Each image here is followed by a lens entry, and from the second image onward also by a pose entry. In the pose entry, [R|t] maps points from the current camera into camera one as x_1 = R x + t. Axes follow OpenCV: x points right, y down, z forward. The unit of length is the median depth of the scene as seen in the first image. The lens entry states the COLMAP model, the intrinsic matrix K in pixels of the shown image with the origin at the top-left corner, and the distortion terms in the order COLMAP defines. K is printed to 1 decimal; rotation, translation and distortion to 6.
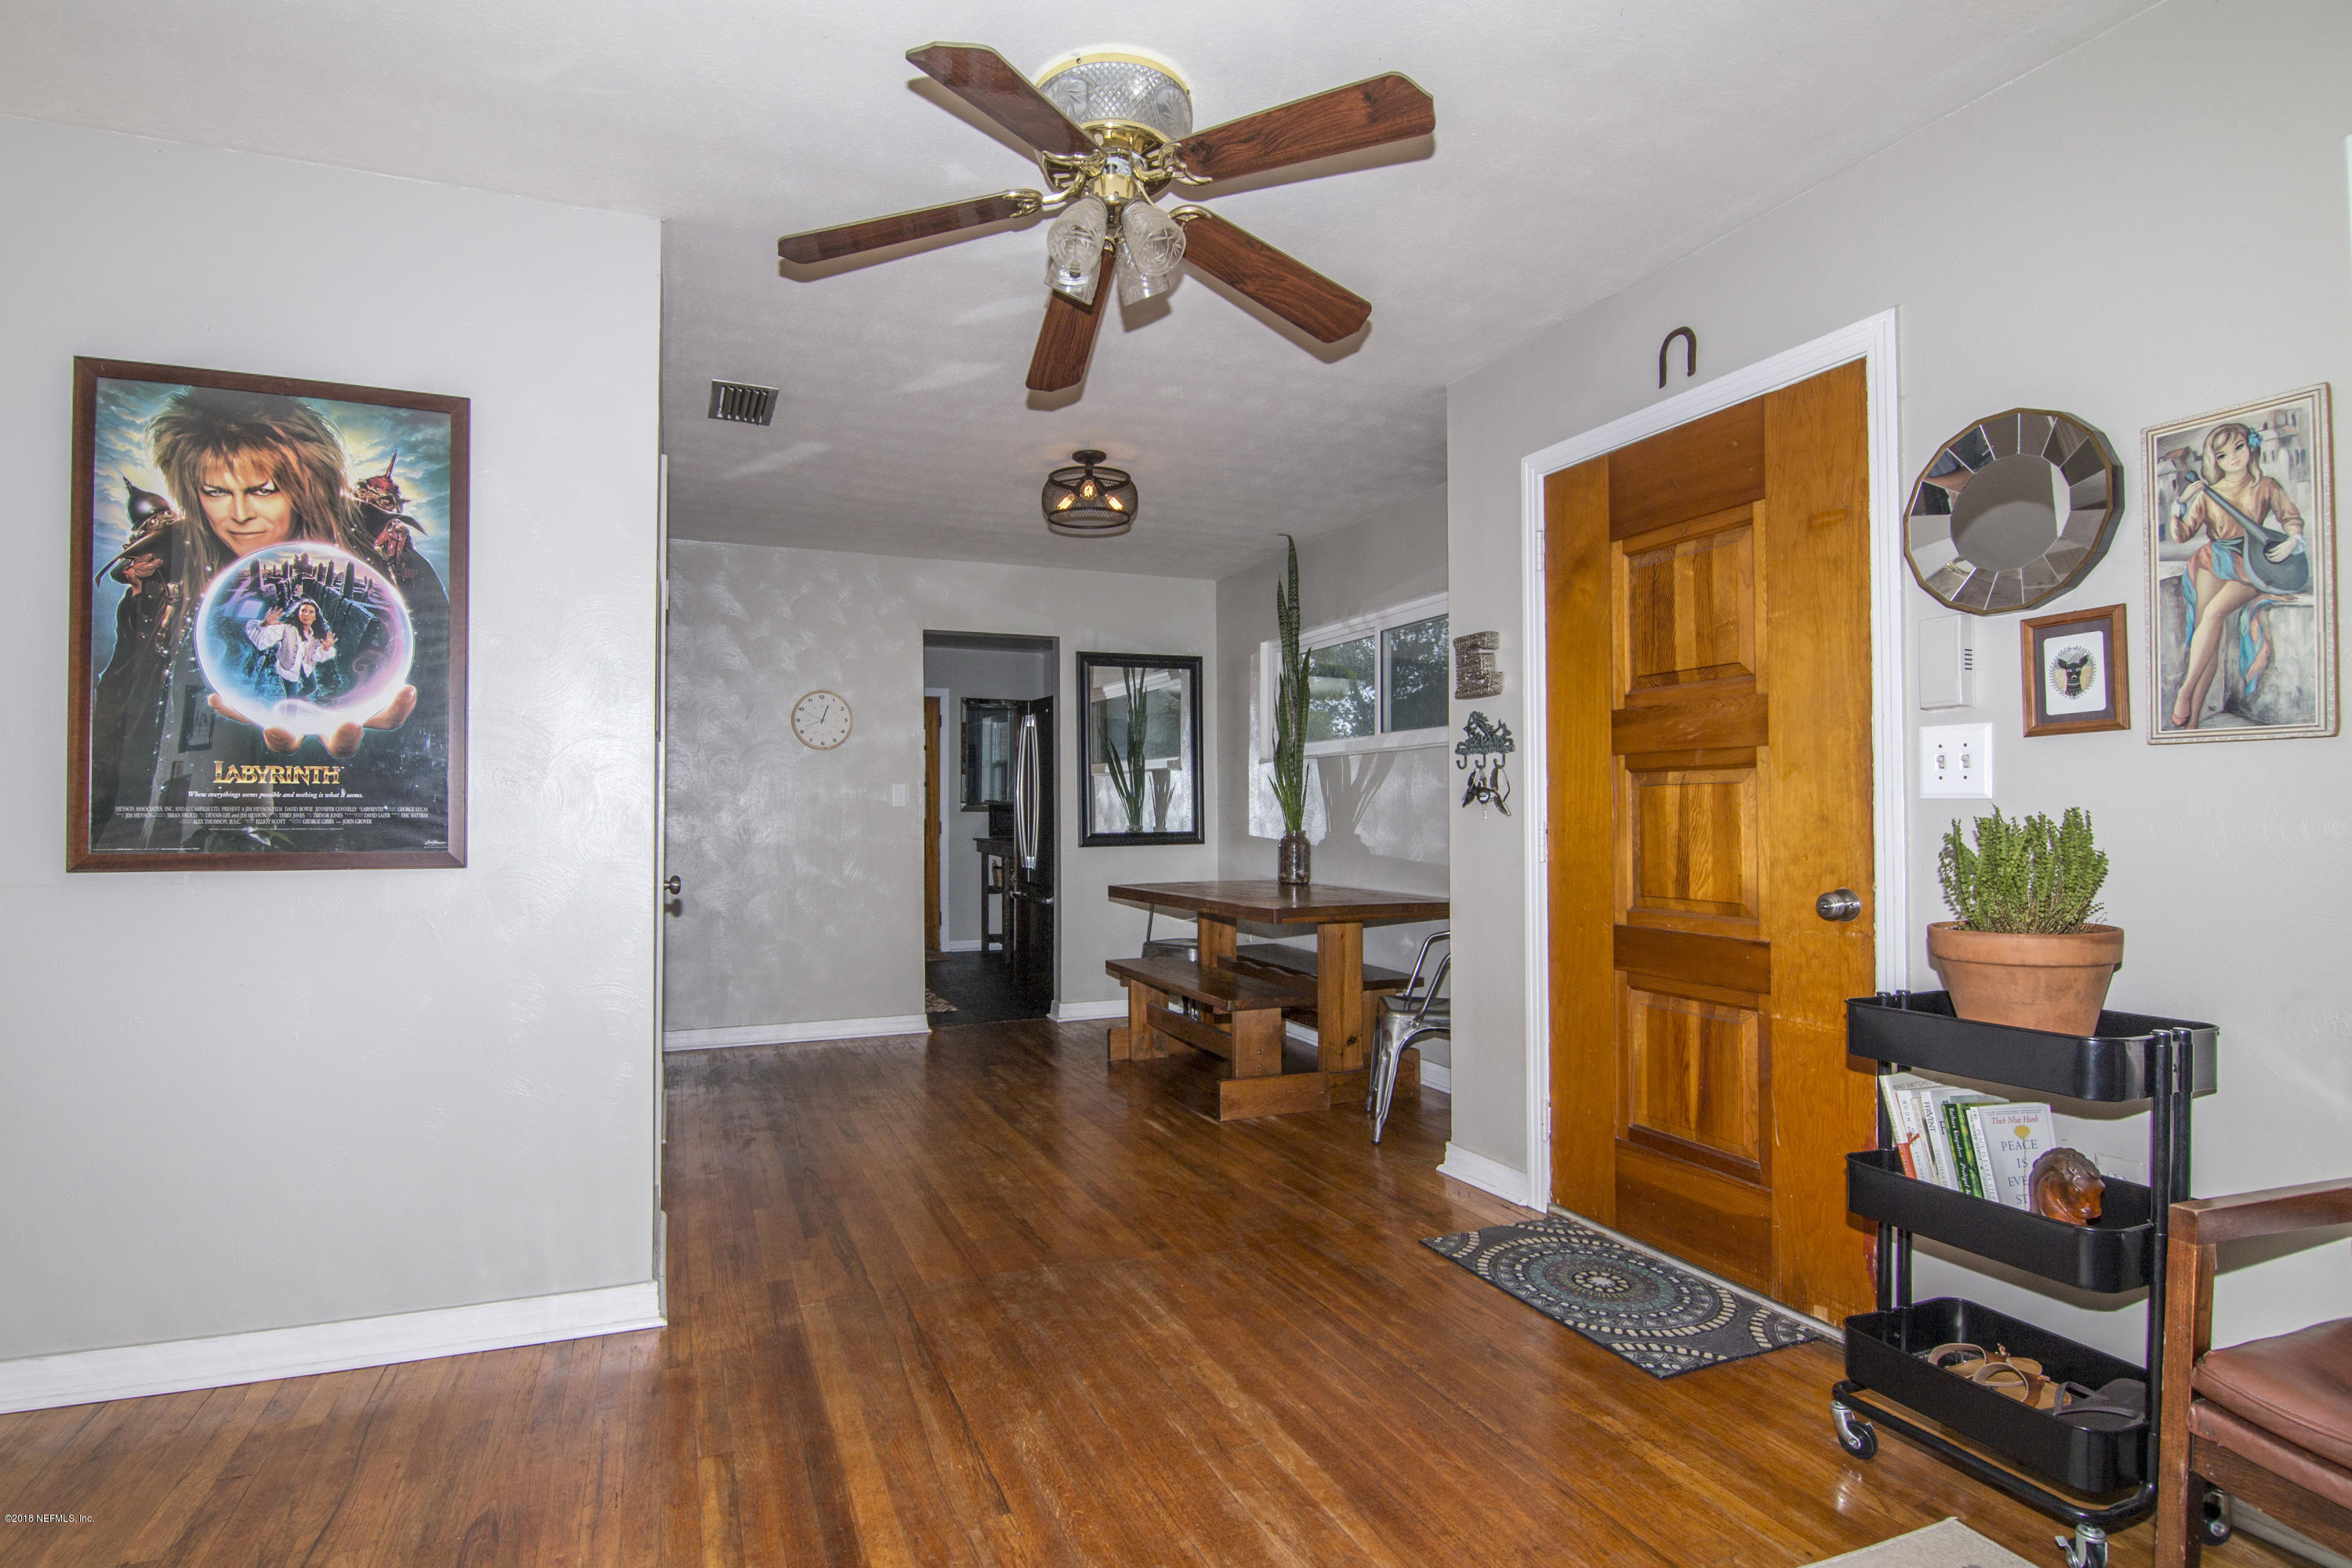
lens RADIAL K [[1224.8, 0, 1166.0], [0, 1224.8, 793.5], [0, 0, 1]] dist [-0.005994, -0.001000]
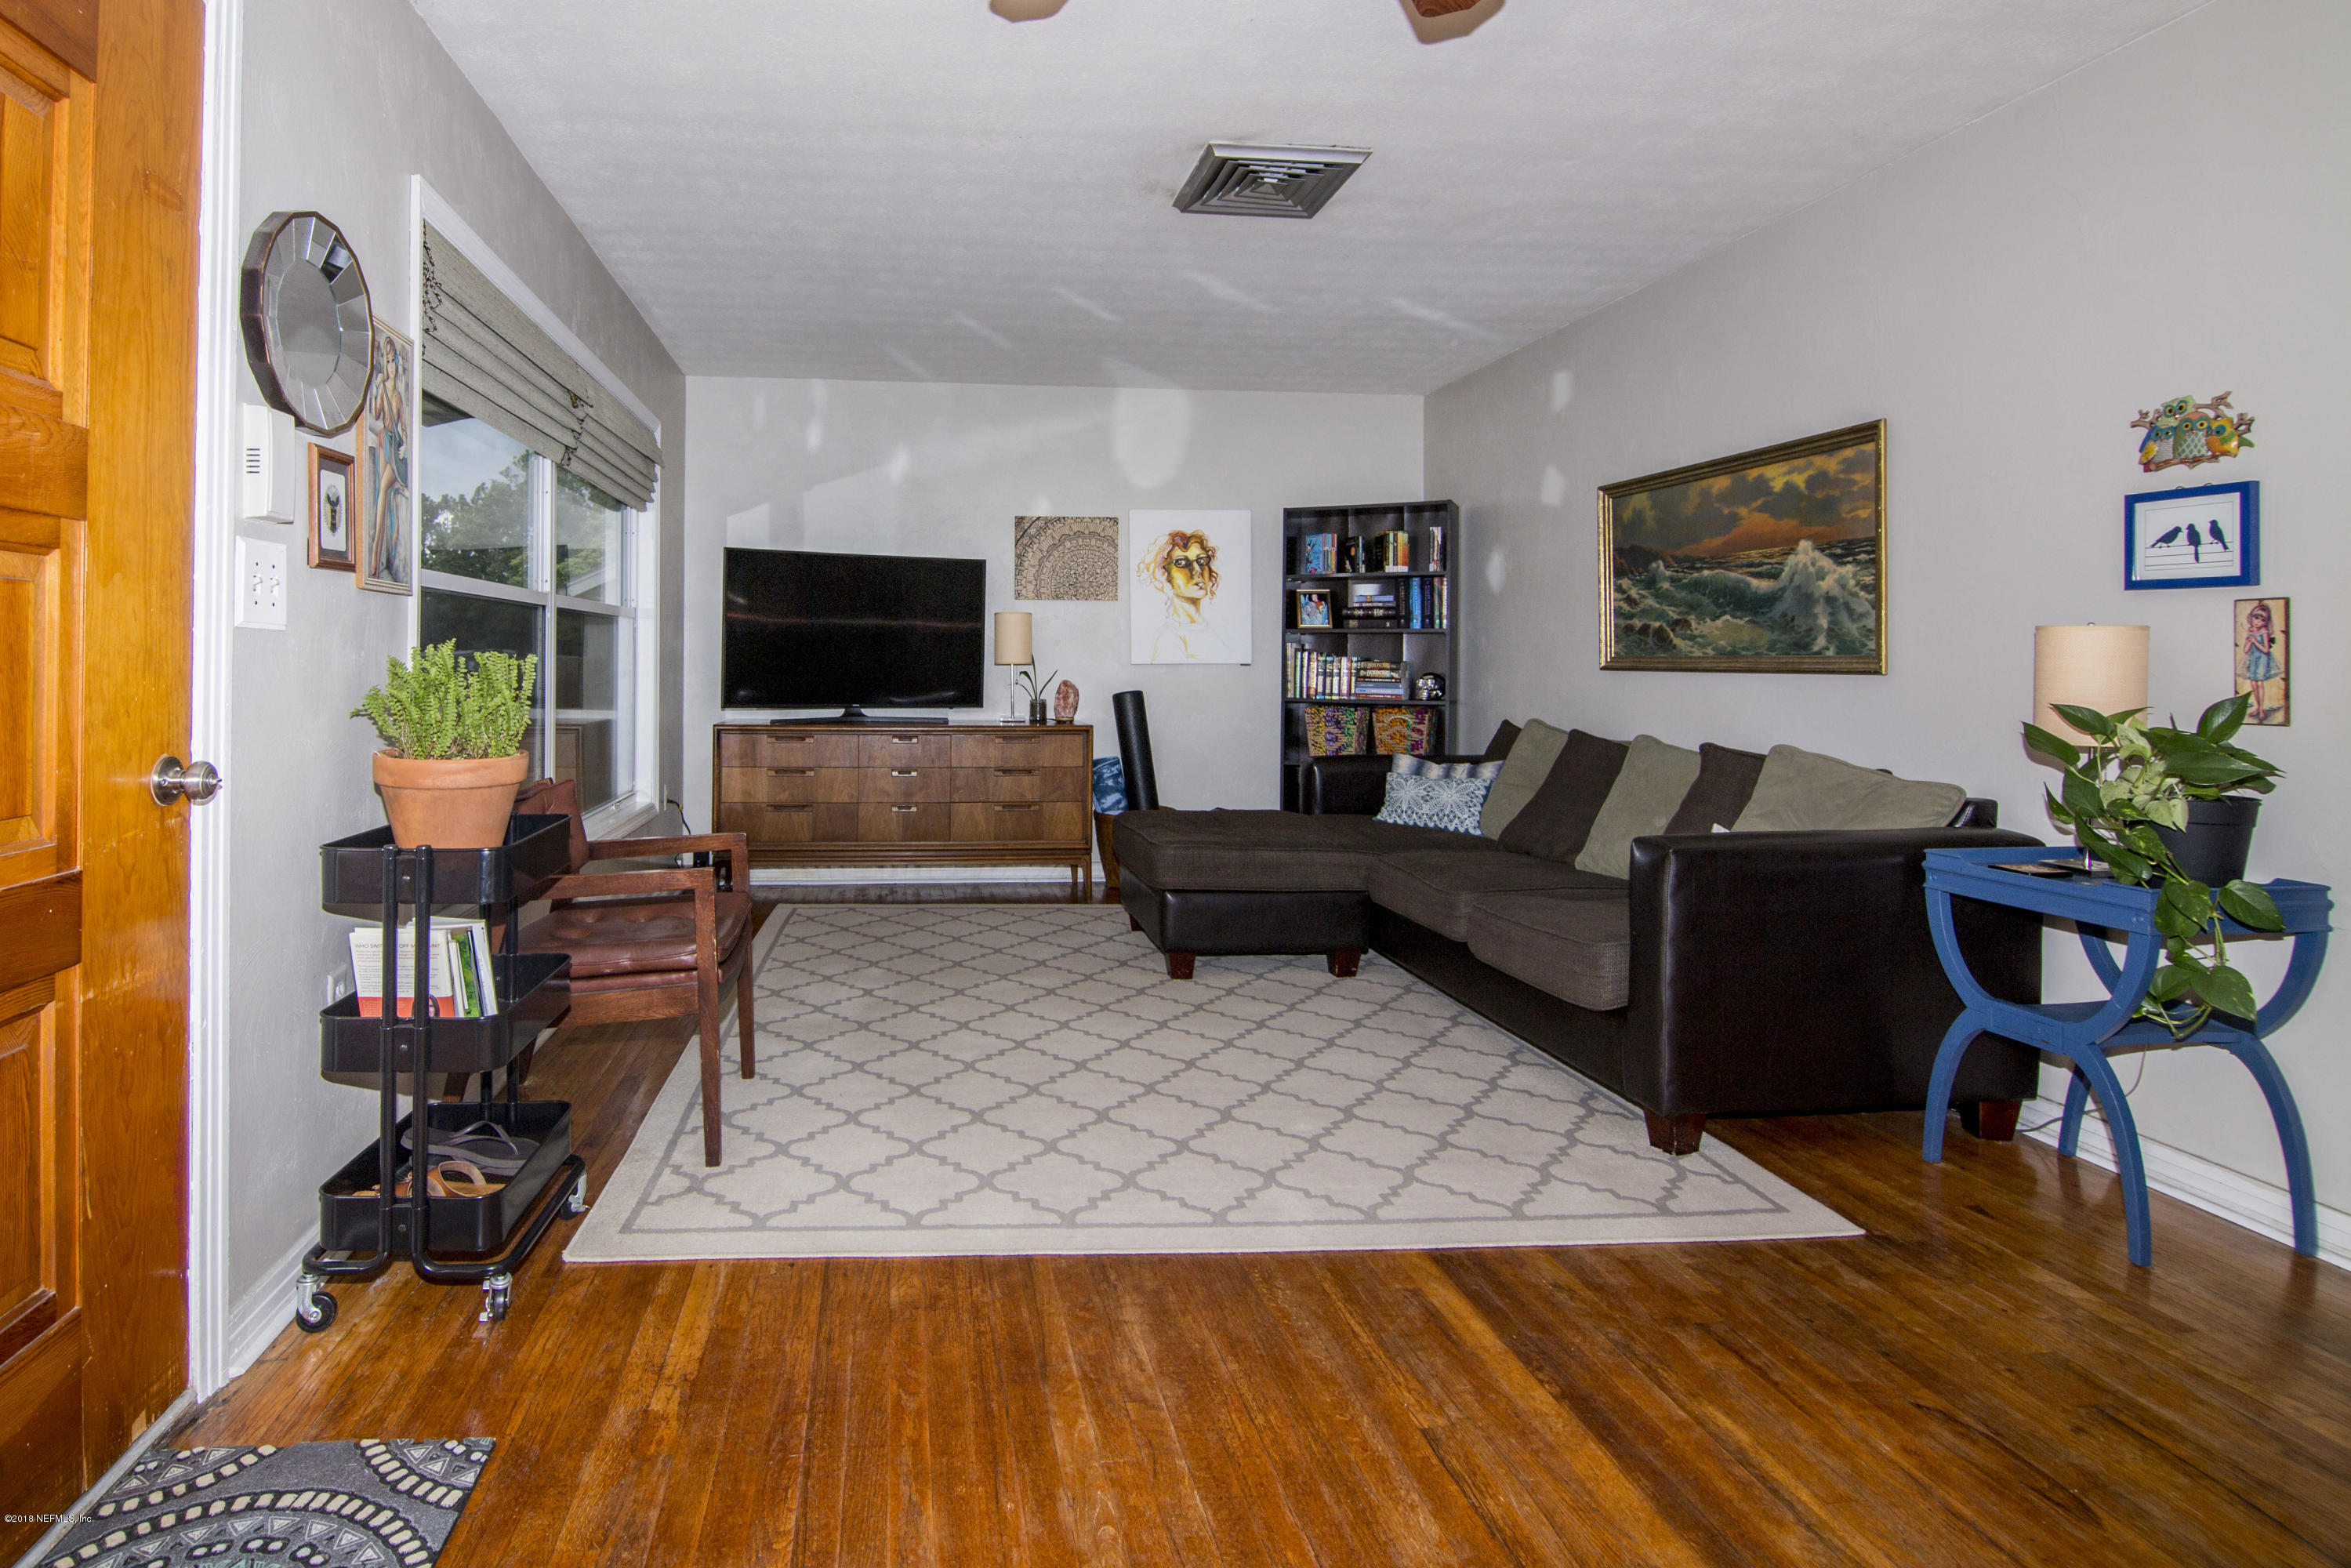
lens RADIAL K [[1224.3, 0, 984.5], [0, 1224.3, 661.8], [0, 0, 1]] dist [-0.005994, -0.001000]
pose [[-0.944714, -0.005398, 0.327852, -0.089632], [-0.012267, 0.999746, -0.018888, 0.033737], [-0.327667, -0.021866, -0.944540, 1.521276]]
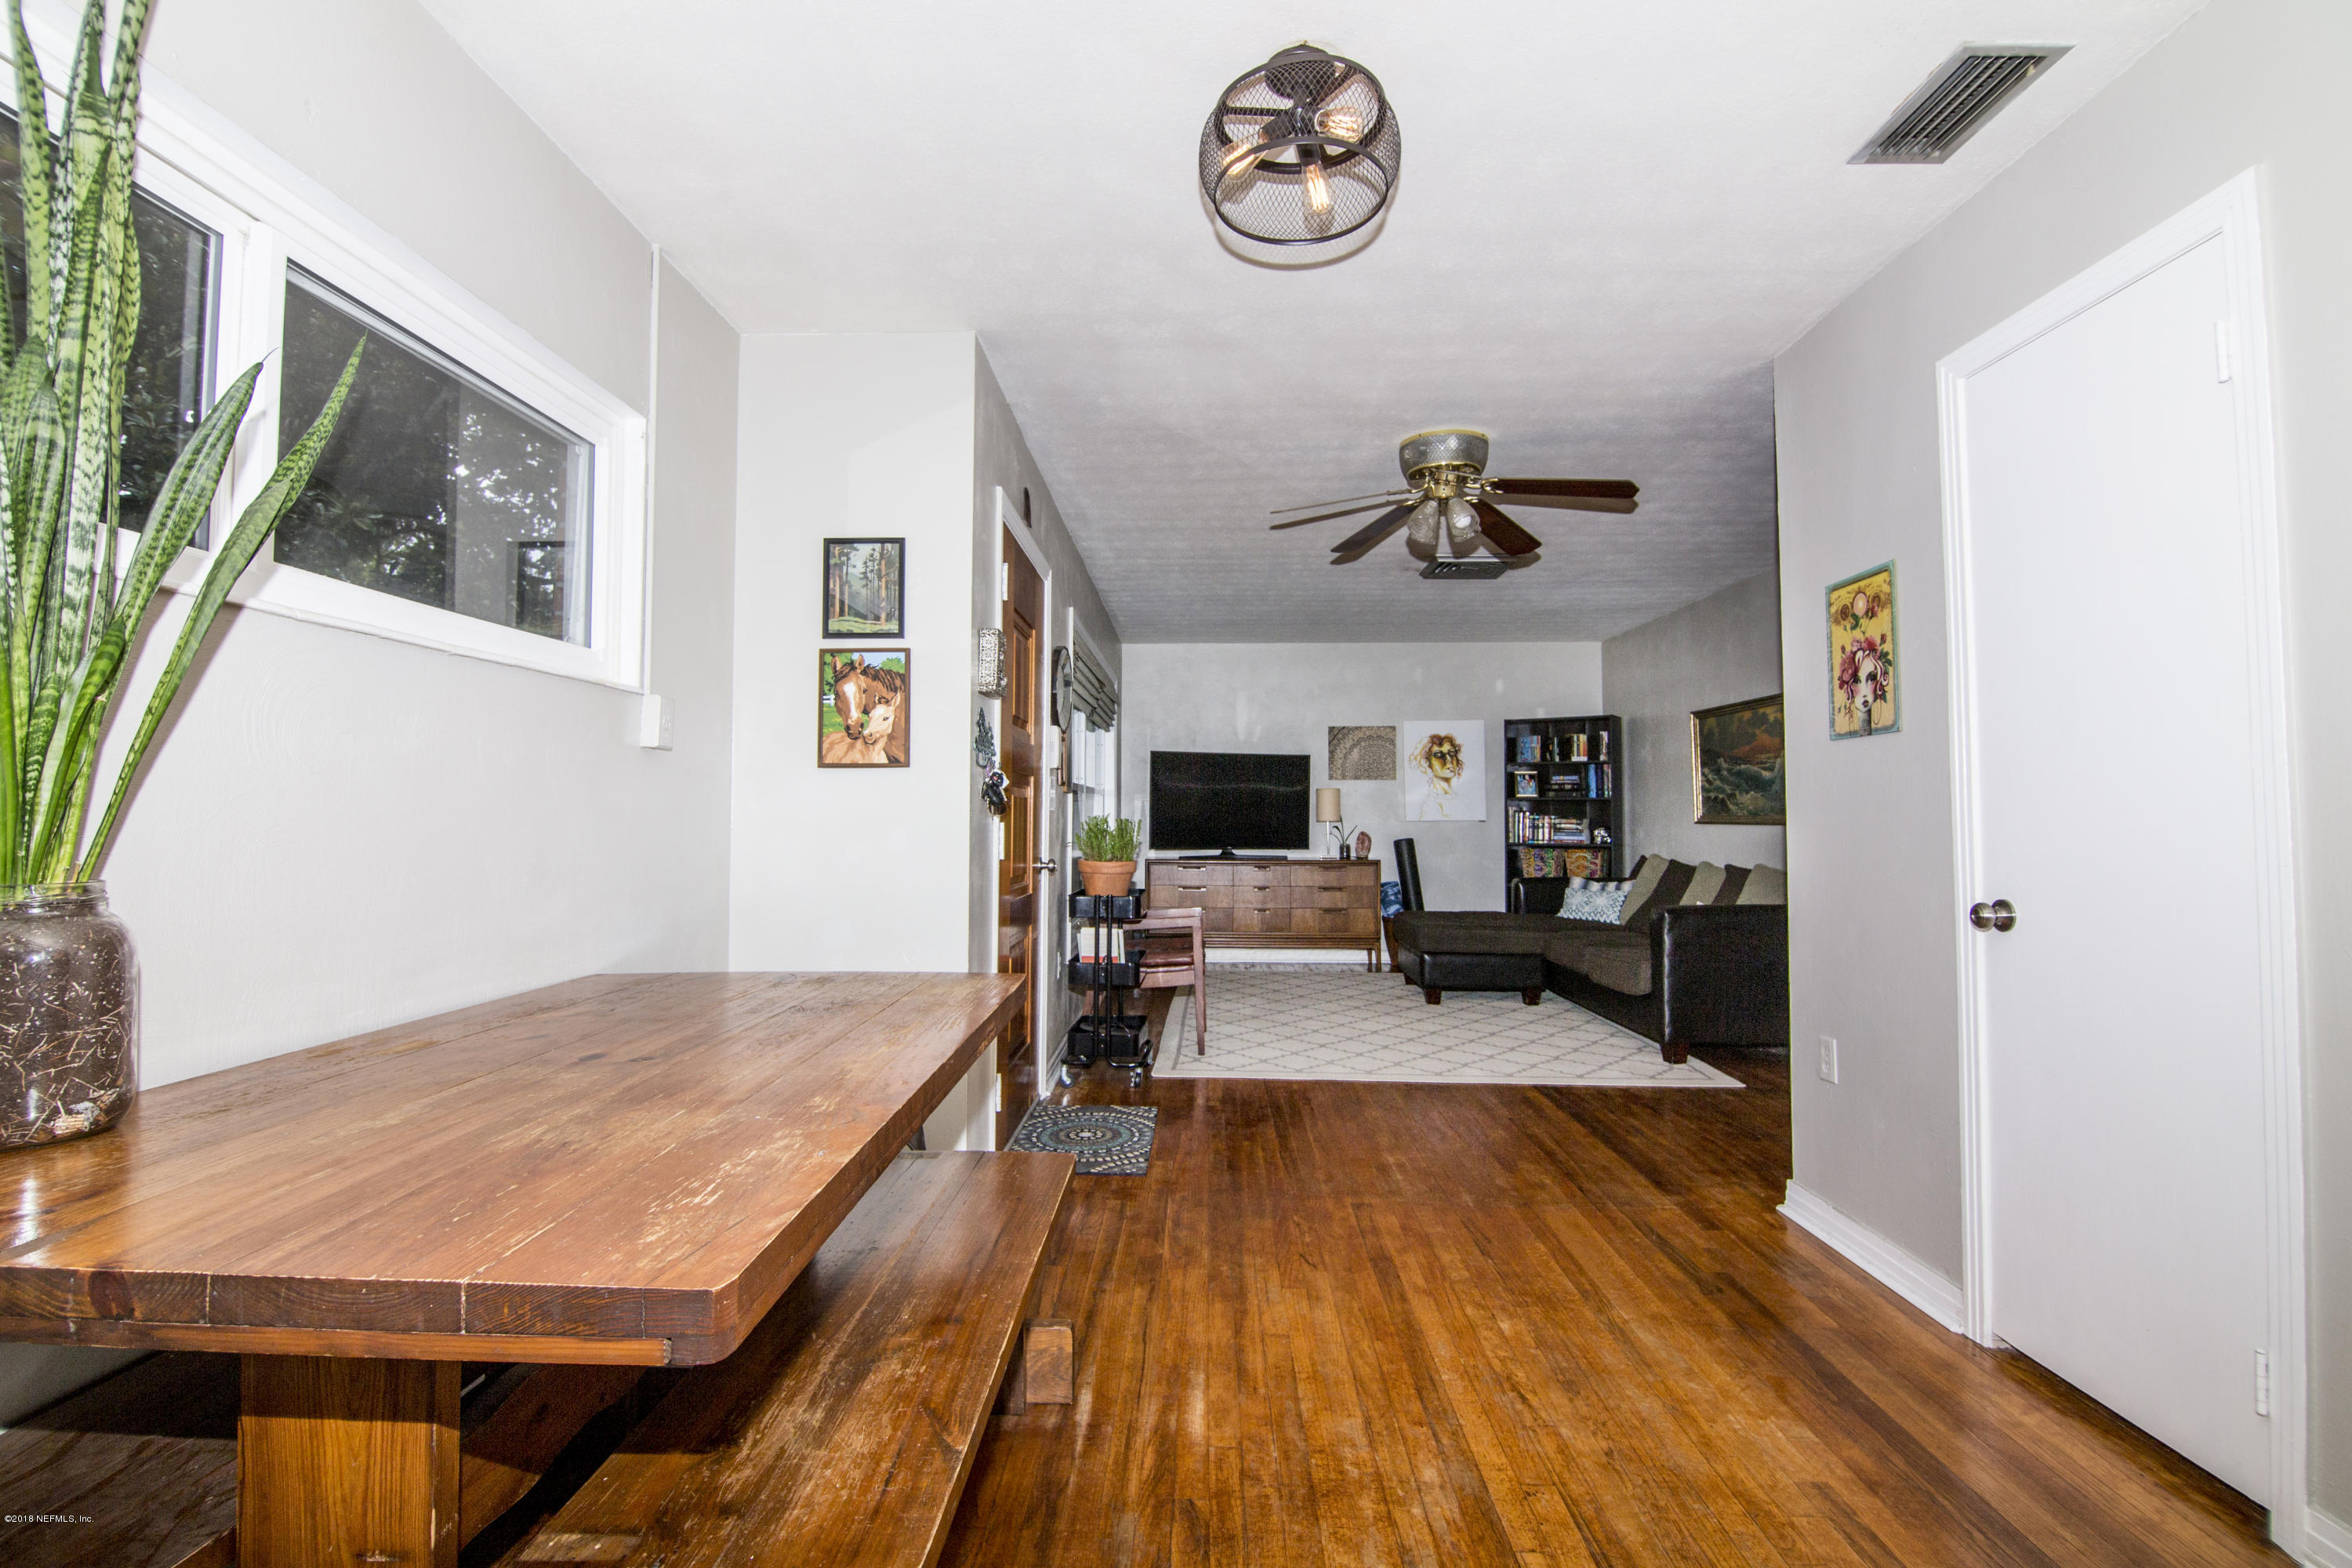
lens RADIAL K [[1080.8, 0, 1157.9], [0, 1080.8, 781.0], [0, 0, 1]] dist [0.002102, -0.000018]
pose [[-0.899164, 0.014985, 0.437354, -0.341995], [-0.008556, 0.998620, -0.051807, 0.044926], [-0.437527, -0.050325, -0.897796, 2.464683]]
